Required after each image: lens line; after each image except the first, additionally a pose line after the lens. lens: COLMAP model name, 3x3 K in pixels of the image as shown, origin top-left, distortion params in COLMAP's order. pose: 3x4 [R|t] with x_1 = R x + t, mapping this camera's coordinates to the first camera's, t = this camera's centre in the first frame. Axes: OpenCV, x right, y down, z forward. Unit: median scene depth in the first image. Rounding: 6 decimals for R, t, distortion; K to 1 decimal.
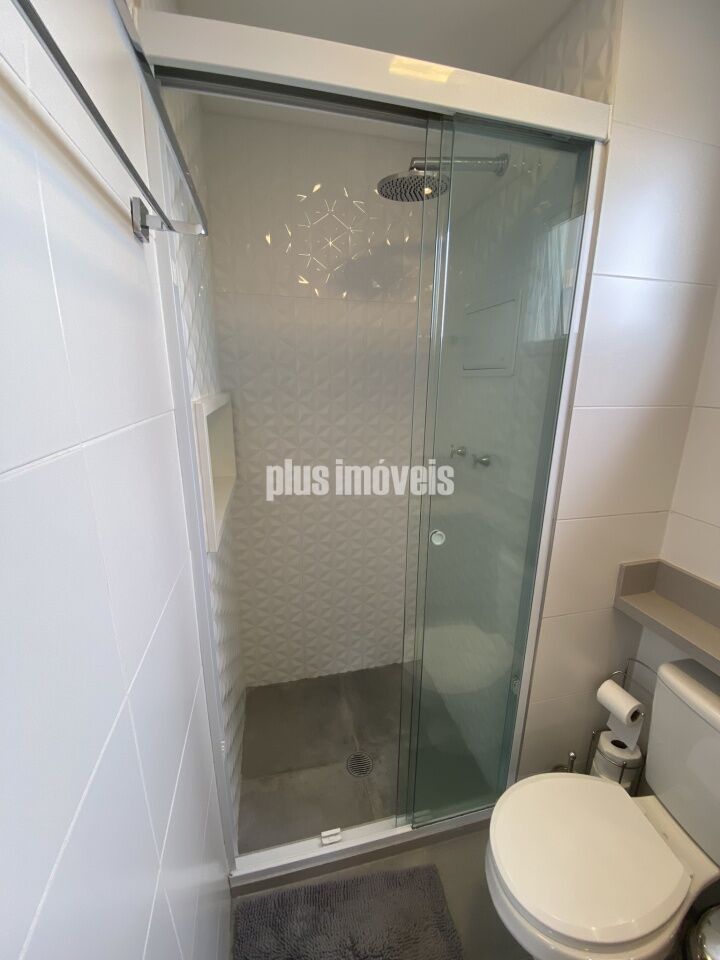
lens RADIAL K [[389.8, 0, 360.0], [0, 389.8, 480.0], [0, 0, 1]] dist [0.025432, -0.023113]
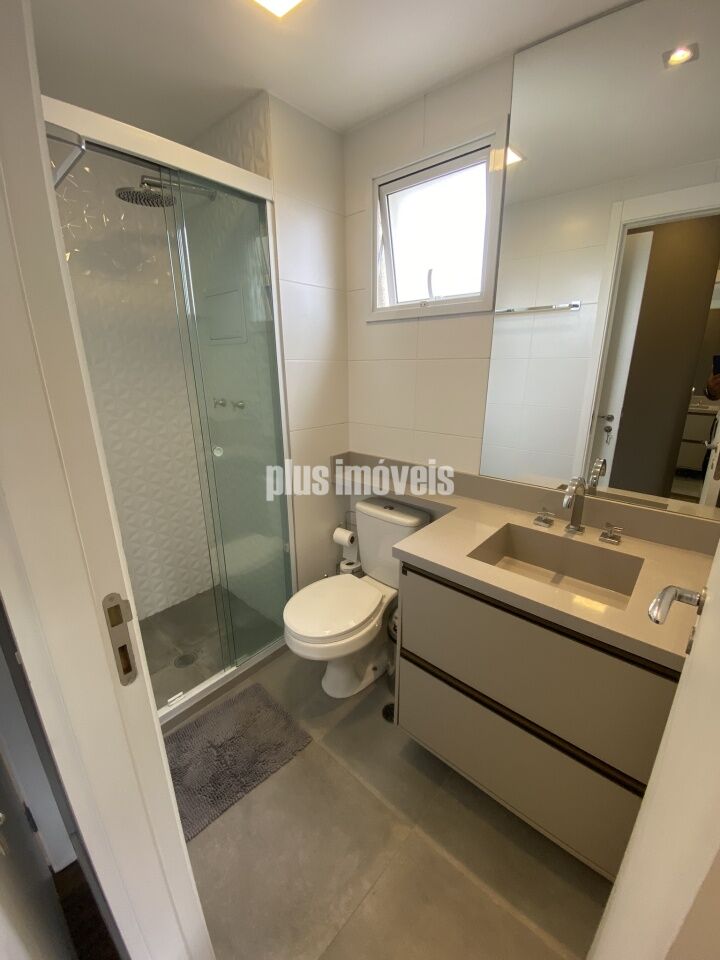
lens RADIAL K [[388.9, 0, 359.9], [0, 388.9, 474.0], [0, 0, 1]] dist [0.051985, -0.043311]
pose [[0.818675, -0.176340, 0.546512, -0.164088], [0.166092, 0.983721, 0.068605, 0.196159], [-0.549713, 0.034606, 0.834636, -0.465255]]
